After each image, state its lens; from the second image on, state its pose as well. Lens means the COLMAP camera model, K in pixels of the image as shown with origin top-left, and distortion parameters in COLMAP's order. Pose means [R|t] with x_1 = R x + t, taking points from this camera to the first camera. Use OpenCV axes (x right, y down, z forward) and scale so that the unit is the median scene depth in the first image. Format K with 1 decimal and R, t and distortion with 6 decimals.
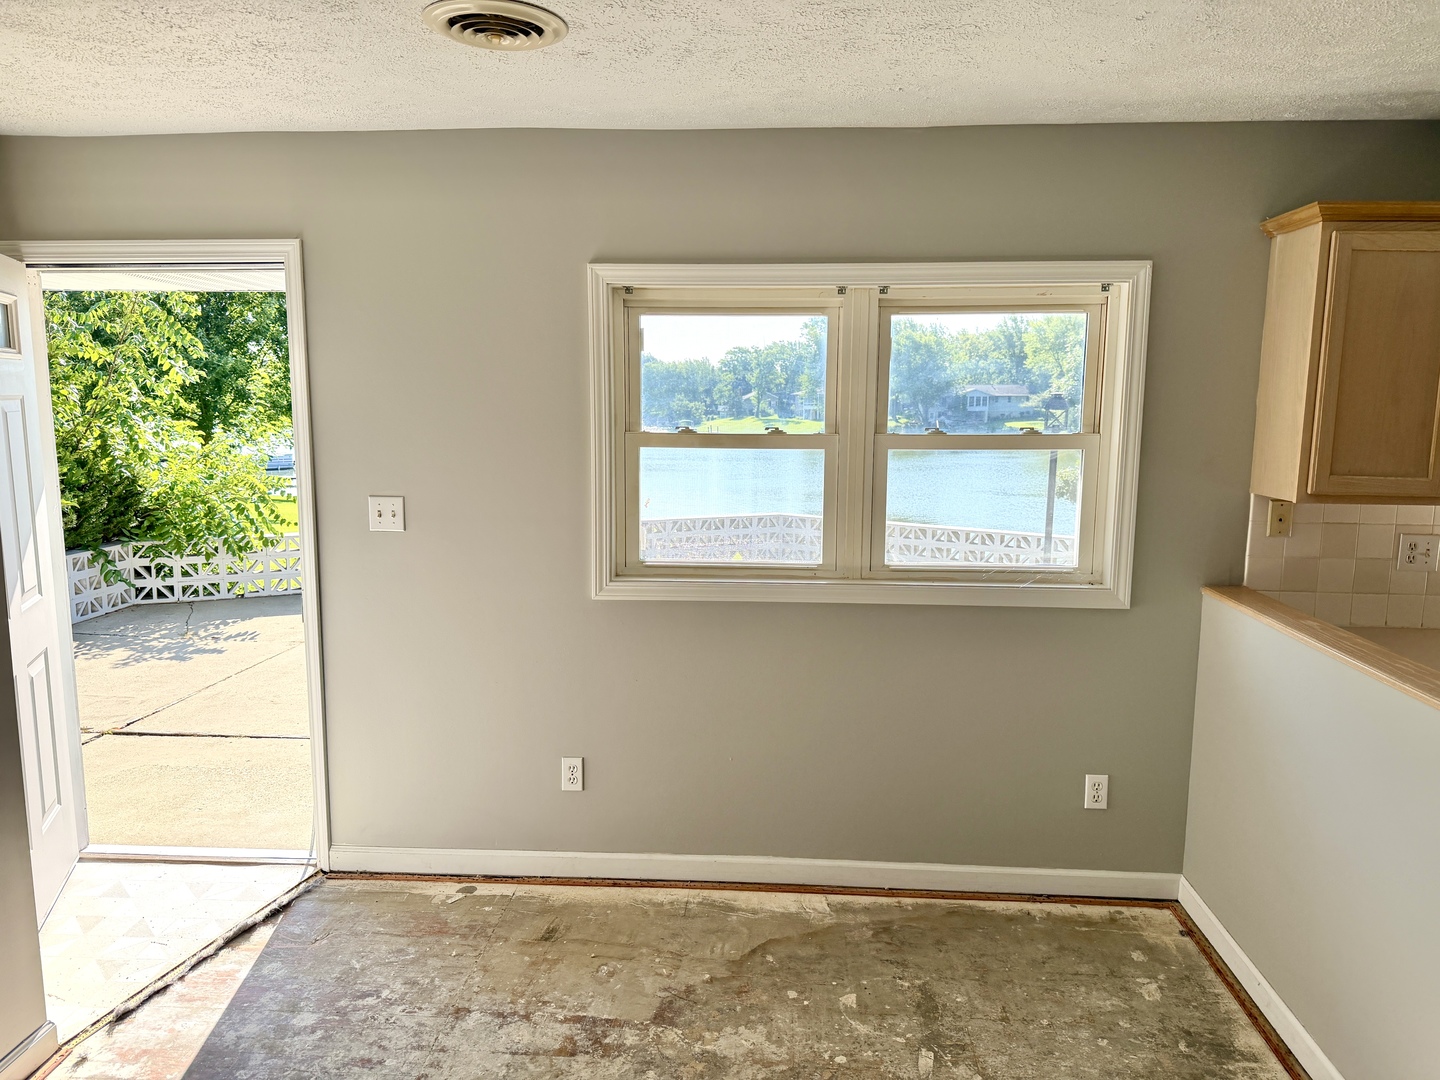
lens RADIAL K [[989.9, 0, 720.0], [0, 989.9, 540.0], [0, 0, 1]] dist [0.091932, -0.127122]
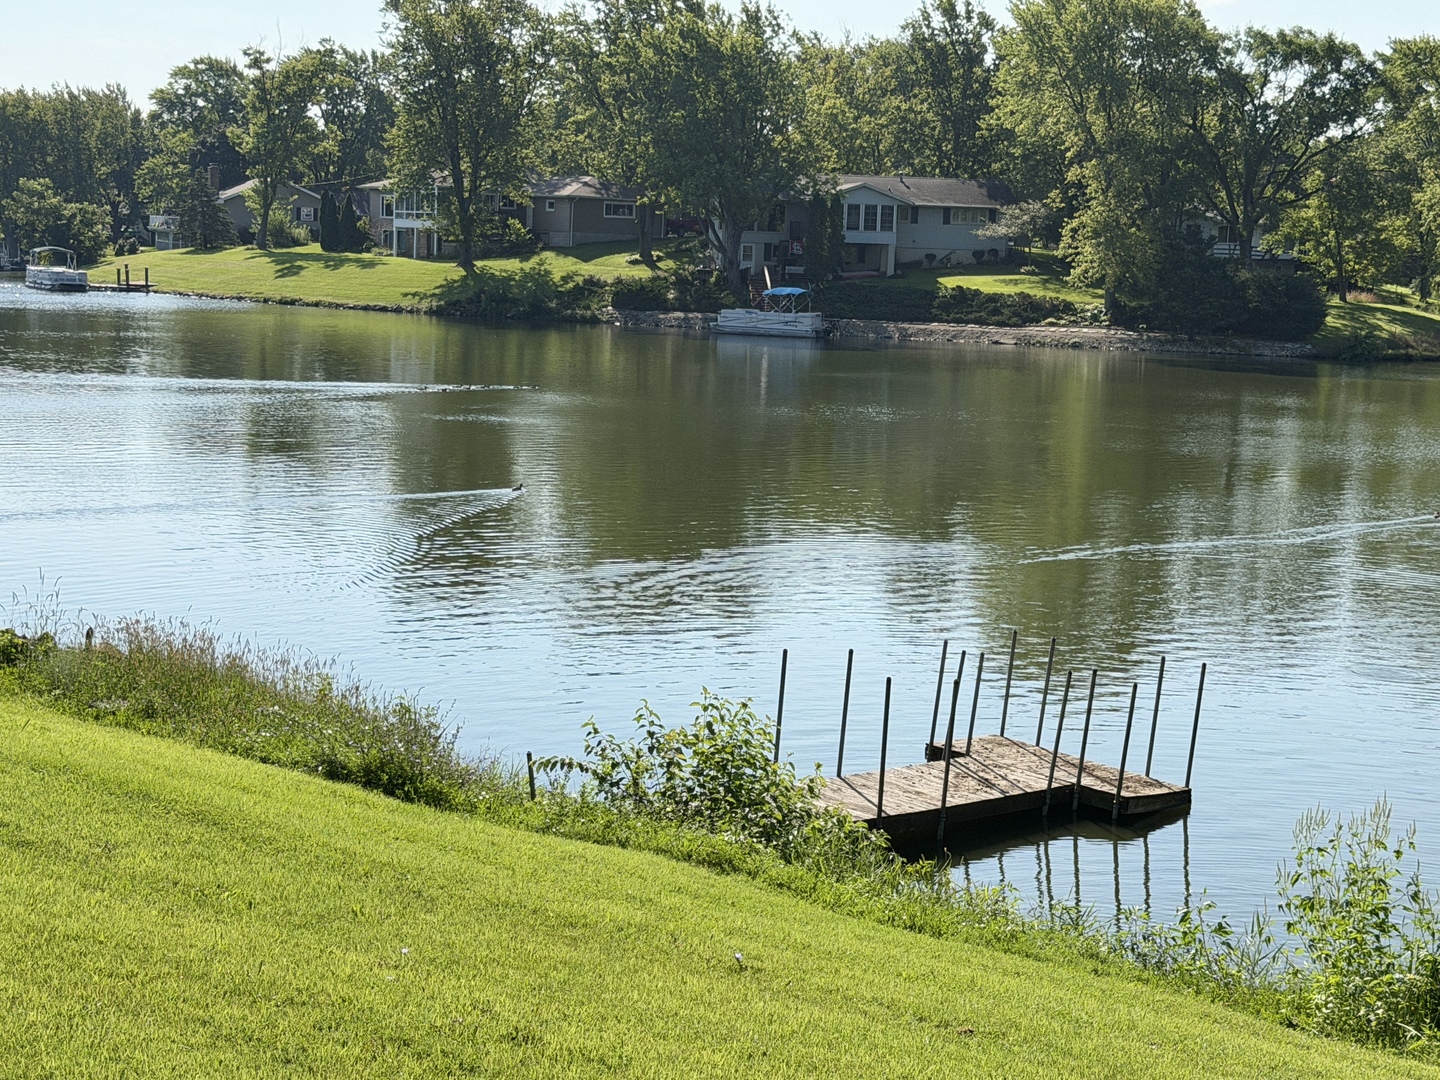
lens RADIAL K [[2387.9, 0, 720.0], [0, 2387.9, 540.0], [0, 0, 1]] dist [0.041244, 0.168190]
pose [[0.974306, -0.000460, 0.225226, 0.004389], [0.003498, 0.999908, -0.013088, -0.007093], [-0.225199, 0.013539, 0.974219, 0.129937]]
